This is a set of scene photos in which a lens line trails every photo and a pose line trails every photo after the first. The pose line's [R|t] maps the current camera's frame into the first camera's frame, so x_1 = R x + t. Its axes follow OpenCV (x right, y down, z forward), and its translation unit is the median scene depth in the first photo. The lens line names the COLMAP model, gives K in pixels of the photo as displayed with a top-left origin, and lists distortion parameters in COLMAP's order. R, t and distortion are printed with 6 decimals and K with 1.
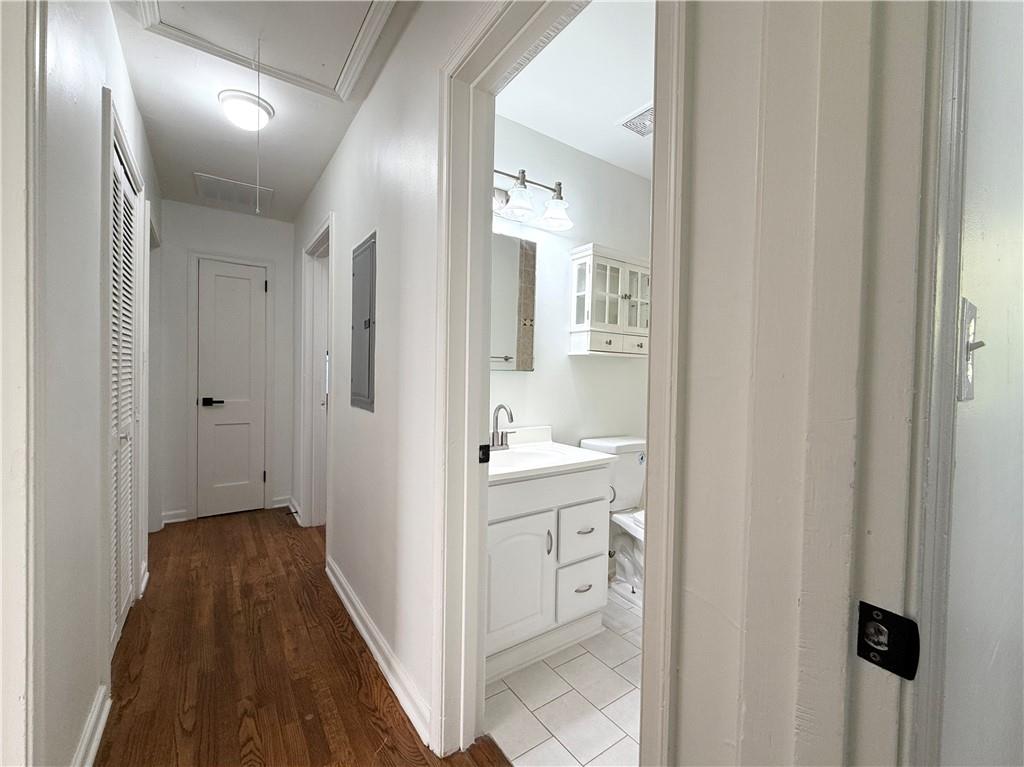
lens RADIAL K [[411.1, 0, 506.2], [0, 411.1, 382.5], [0, 0, 1]] dist [0.000773, -0.000027]
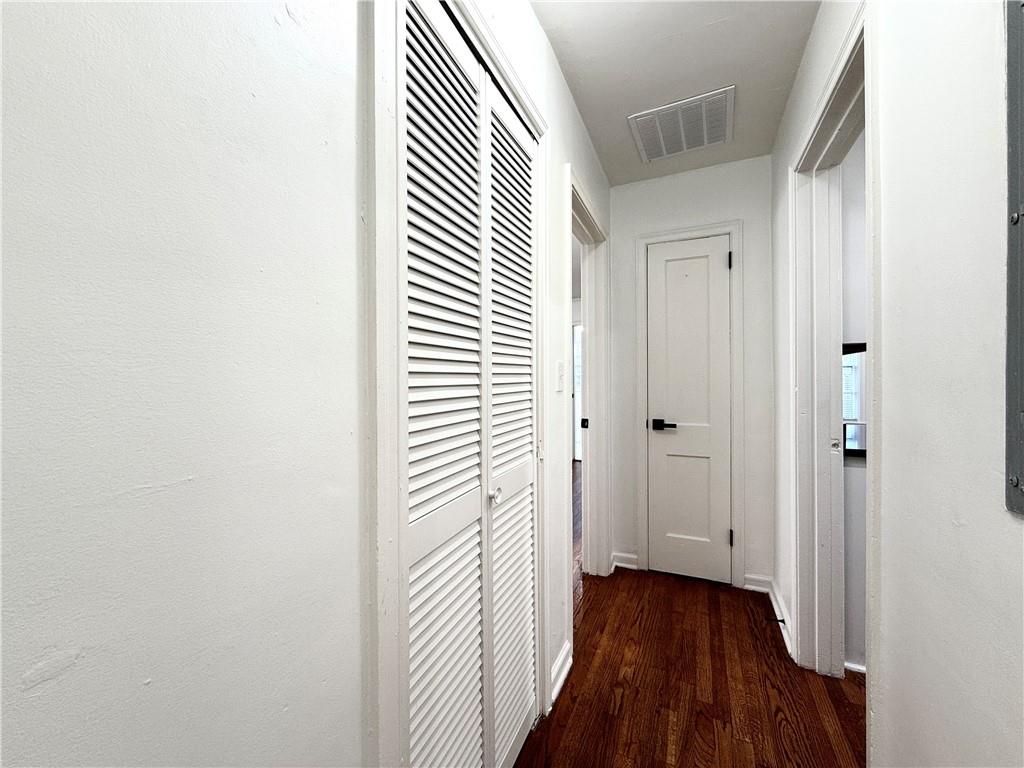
lens RADIAL K [[411.1, 0, 506.2], [0, 411.1, 383.0], [0, 0, 1]] dist [0.000773, -0.000027]
pose [[0.494940, -0.020488, -0.868685, -0.201226], [-0.001811, 0.999695, -0.024610, -0.013212], [0.868925, 0.013754, 0.494753, 0.385987]]
